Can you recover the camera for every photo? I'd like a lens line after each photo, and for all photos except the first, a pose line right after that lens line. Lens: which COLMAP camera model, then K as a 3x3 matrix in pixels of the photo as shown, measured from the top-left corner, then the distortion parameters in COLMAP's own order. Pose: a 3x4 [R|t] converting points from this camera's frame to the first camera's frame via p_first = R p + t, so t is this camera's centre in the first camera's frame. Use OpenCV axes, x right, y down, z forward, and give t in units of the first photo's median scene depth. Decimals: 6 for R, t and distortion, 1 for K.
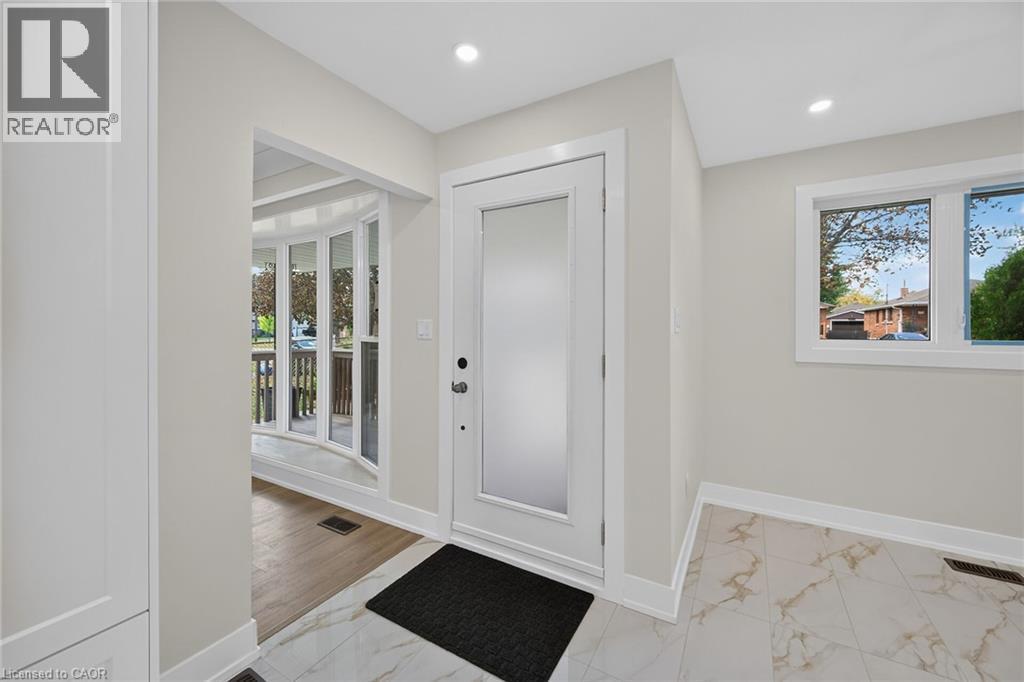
lens RADIAL K [[404.8, 0, 516.7], [0, 404.8, 330.3], [0, 0, 1]] dist [0.007430, -0.002349]
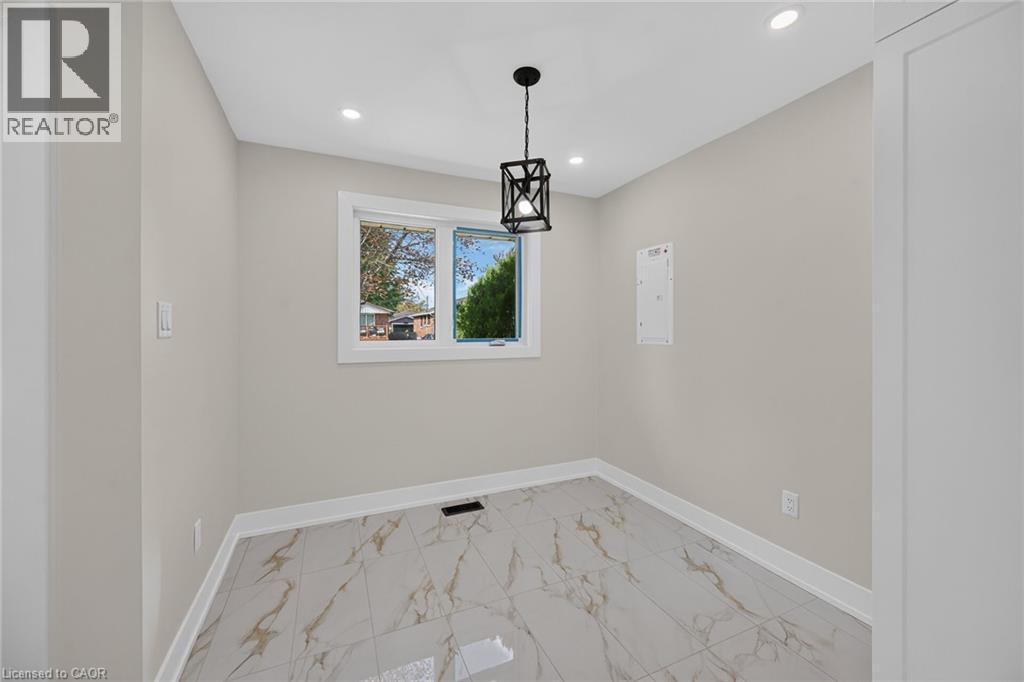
lens RADIAL K [[404.8, 0, 514.2], [0, 404.8, 330.8], [0, 0, 1]] dist [0.007430, -0.002349]
pose [[0.582920, -0.001630, 0.812528, 0.136355], [0.004545, 0.999989, -0.001254, -0.000488], [-0.812517, 0.004424, 0.582921, 0.060341]]
